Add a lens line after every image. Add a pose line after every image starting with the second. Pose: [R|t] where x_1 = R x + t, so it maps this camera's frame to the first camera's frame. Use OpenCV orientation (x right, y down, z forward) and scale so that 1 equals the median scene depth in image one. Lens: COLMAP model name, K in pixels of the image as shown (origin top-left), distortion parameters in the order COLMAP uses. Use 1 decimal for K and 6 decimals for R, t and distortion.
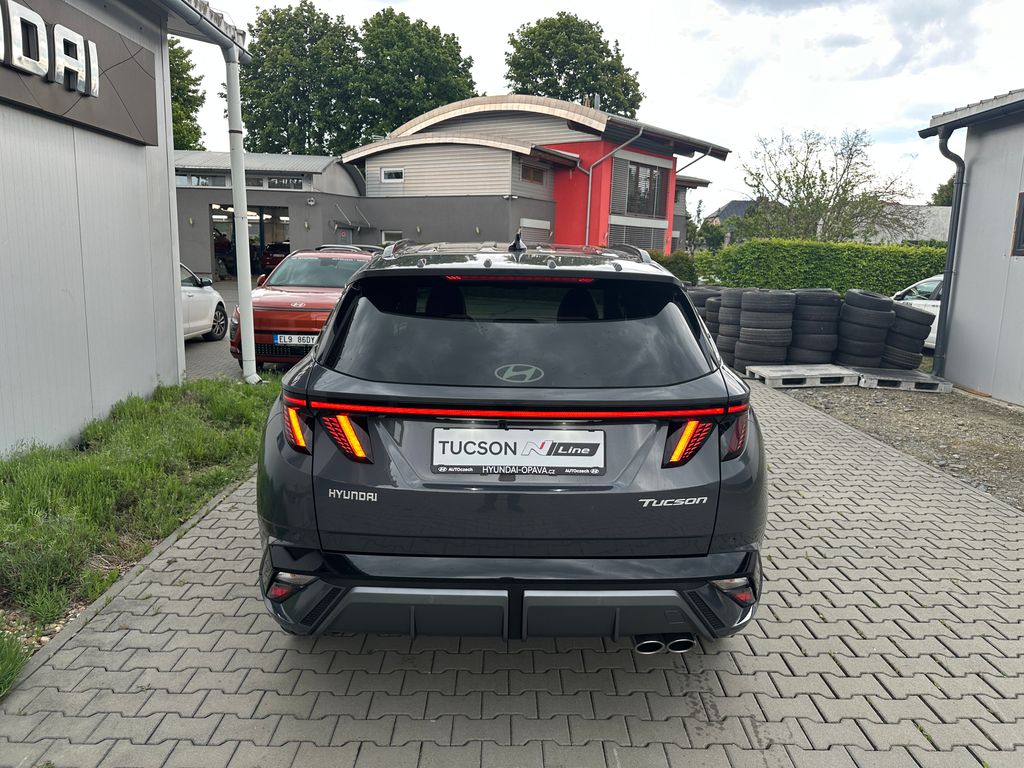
lens RADIAL K [[710.2, 0, 512.0], [0, 710.2, 384.0], [0, 0, 1]] dist [0.056977, -0.083564]
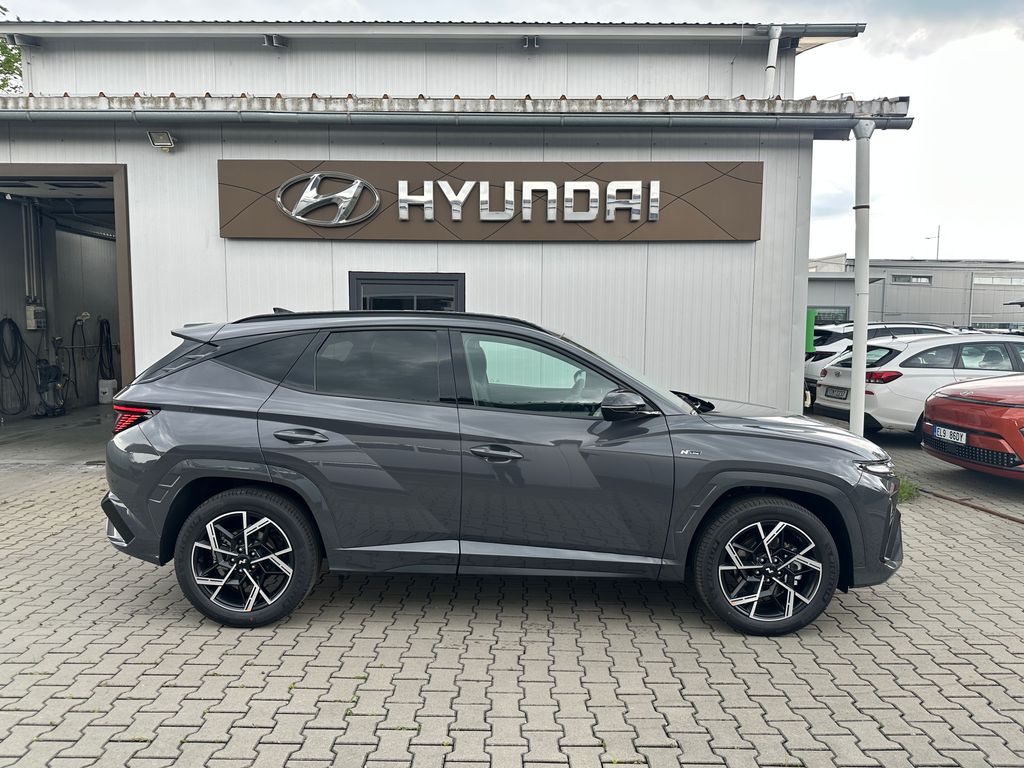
lens RADIAL K [[706.1, 0, 514.7], [0, 706.1, 408.6], [0, 0, 1]] dist [0.054134, -0.091109]
pose [[-0.018596, 0.088455, -0.995907, 0.515737], [-0.182363, 0.979070, 0.090364, -0.075322], [0.983055, 0.183297, -0.002075, 0.504758]]
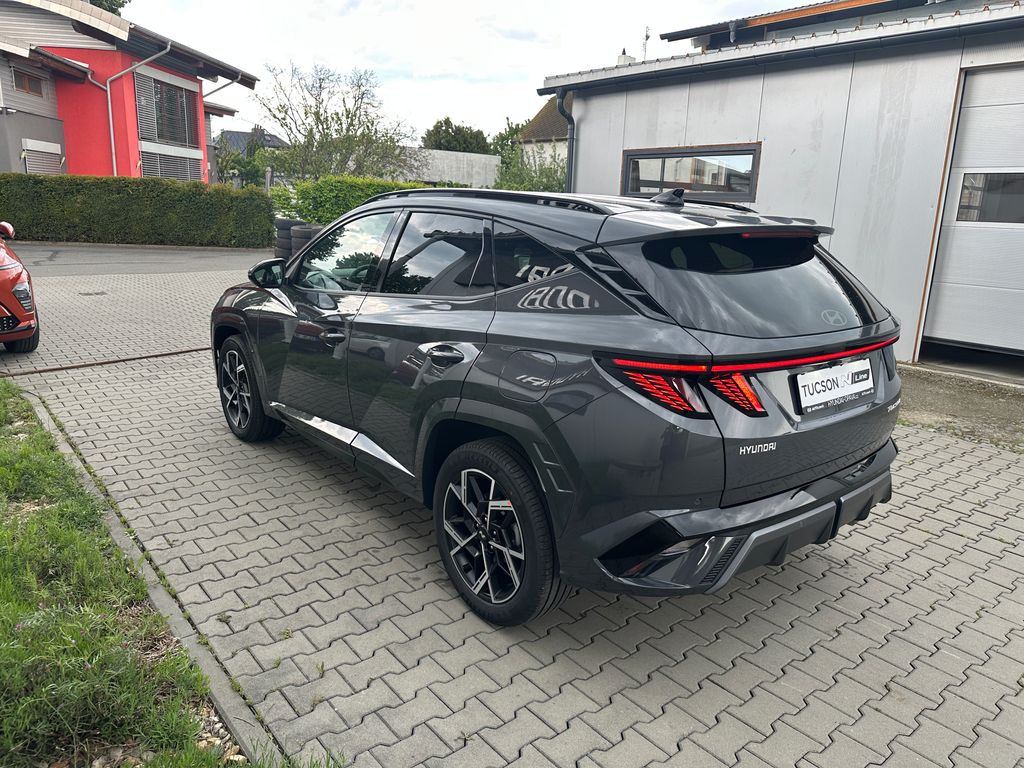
lens RADIAL K [[721.3, 0, 512.0], [0, 721.3, 384.0], [0, 0, 1]] dist [-0.001946, -0.006705]
pose [[0.779092, -0.145785, 0.609723, -0.283966], [0.092922, 0.988696, 0.117664, -0.024186], [-0.619984, -0.035014, 0.783832, 0.097975]]
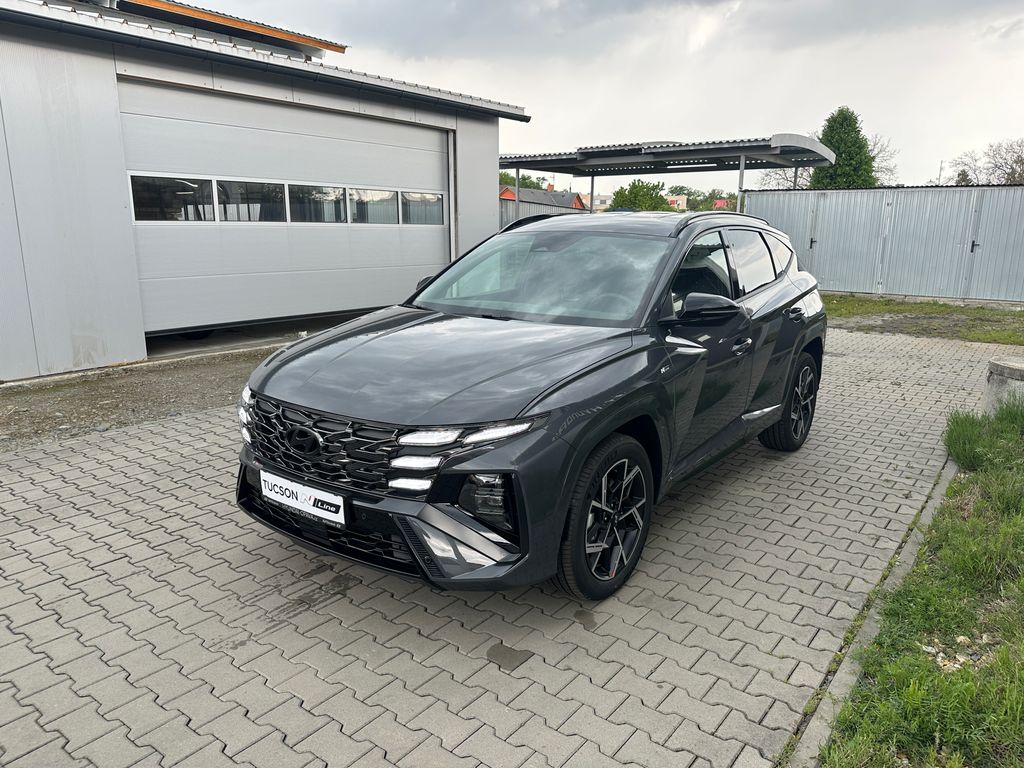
lens RADIAL K [[721.3, 0, 512.0], [0, 721.3, 384.0], [0, 0, 1]] dist [-0.001946, -0.006705]
pose [[-0.785072, -0.157853, 0.598953, -0.274846], [0.087640, 0.928945, 0.359694, -0.171858], [-0.613174, 0.334878, -0.715455, 0.931072]]
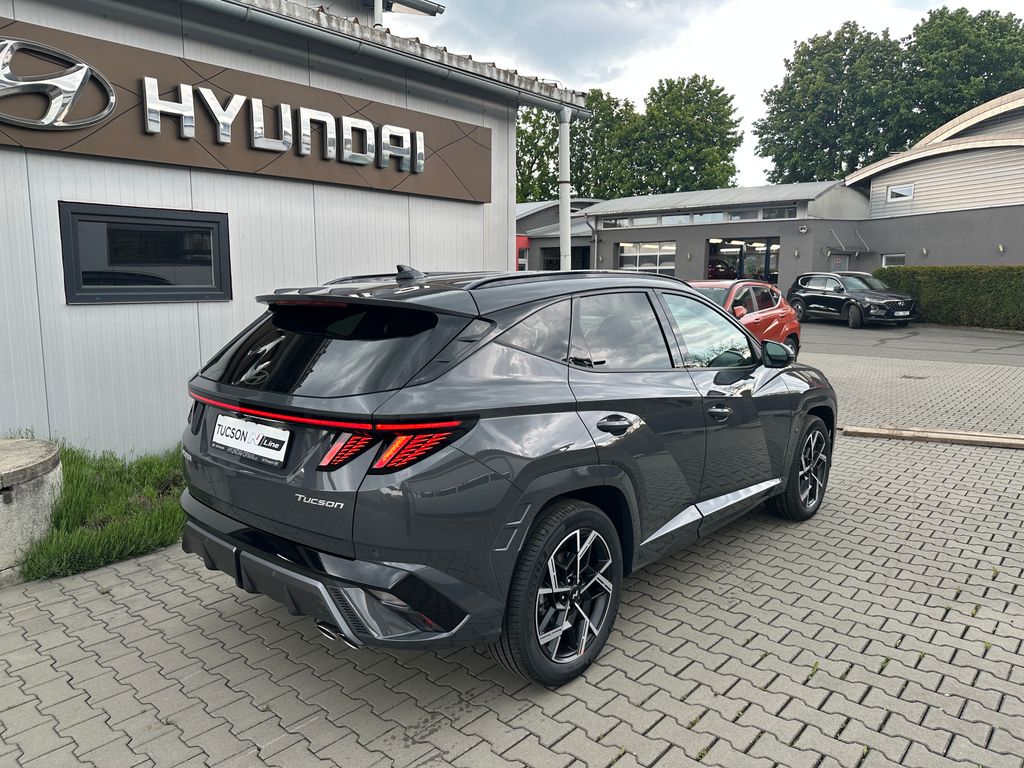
lens RADIAL K [[710.2, 0, 512.0], [0, 710.2, 384.0], [0, 0, 1]] dist [0.056977, -0.083564]
pose [[0.739404, 0.073734, -0.669212, 0.297812], [-0.101039, 0.994880, -0.002019, -0.012015], [0.665637, 0.069109, 0.743069, 0.088598]]
